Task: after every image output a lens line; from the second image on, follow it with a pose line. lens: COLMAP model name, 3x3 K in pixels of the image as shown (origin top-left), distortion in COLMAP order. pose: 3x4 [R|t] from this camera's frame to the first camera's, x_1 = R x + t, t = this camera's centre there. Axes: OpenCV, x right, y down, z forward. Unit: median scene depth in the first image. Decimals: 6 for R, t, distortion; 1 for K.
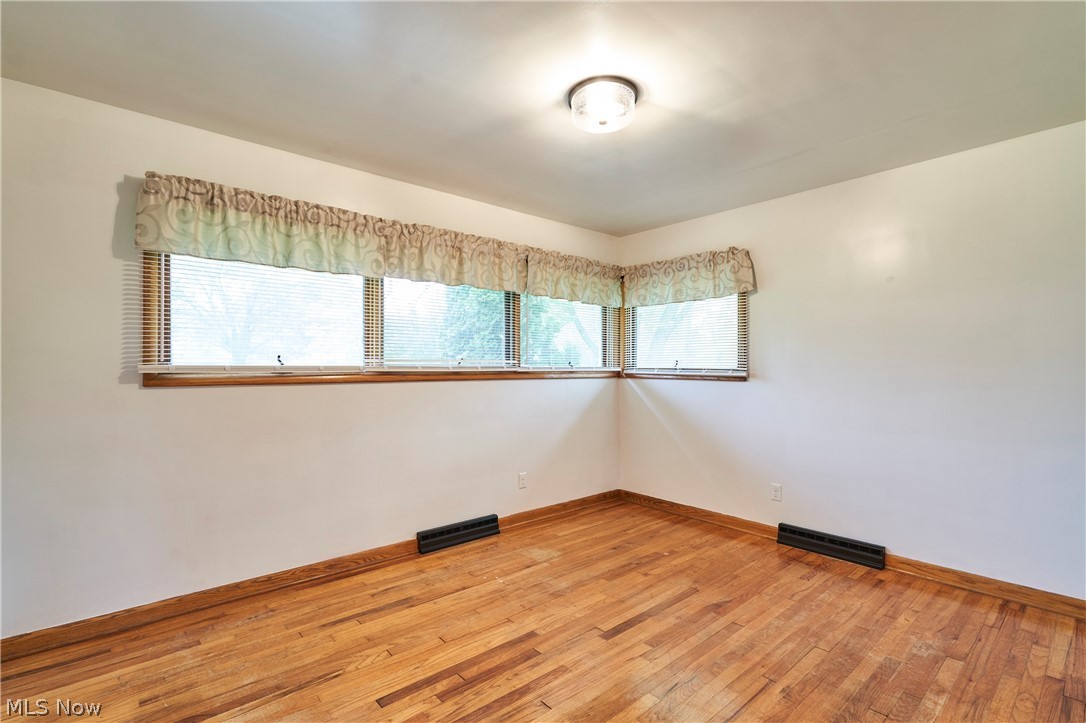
lens RADIAL K [[504.5, 0, 544.1], [0, 504.5, 363.8], [0, 0, 1]] dist [-0.001449, 0.000347]
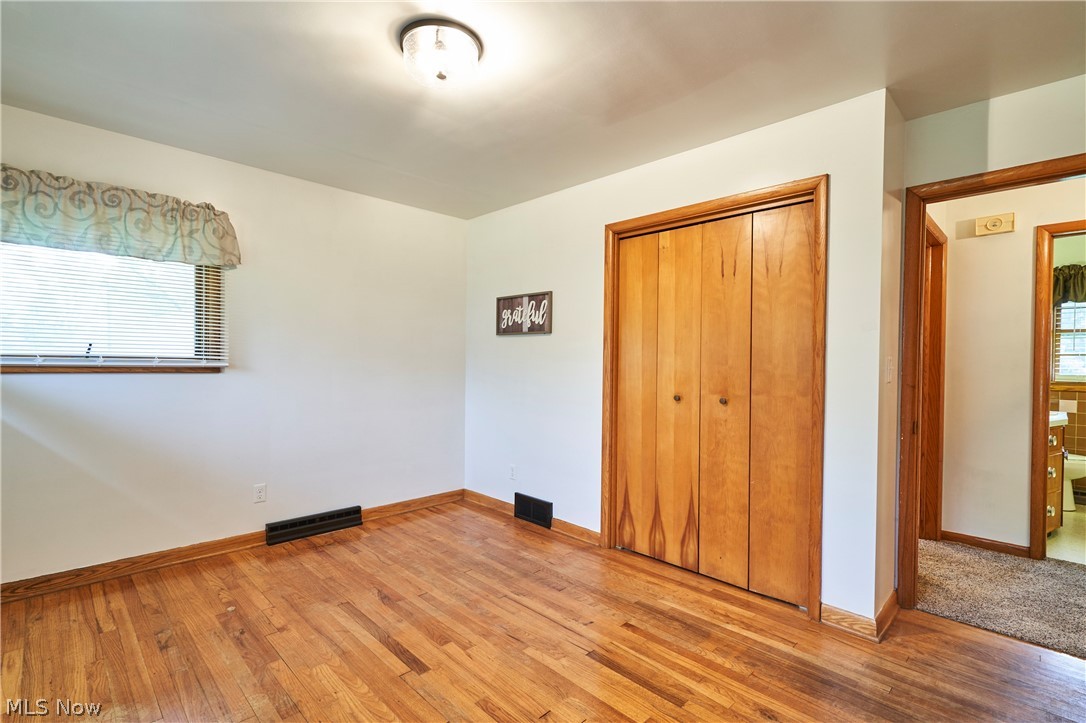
lens RADIAL K [[504.5, 0, 543.8], [0, 504.5, 363.3], [0, 0, 1]] dist [-0.001449, 0.000347]
pose [[-0.068366, -0.008568, 0.997623, -0.548956], [-0.018861, 0.999796, 0.007294, 0.003955], [-0.997482, -0.018317, -0.068514, 0.631521]]
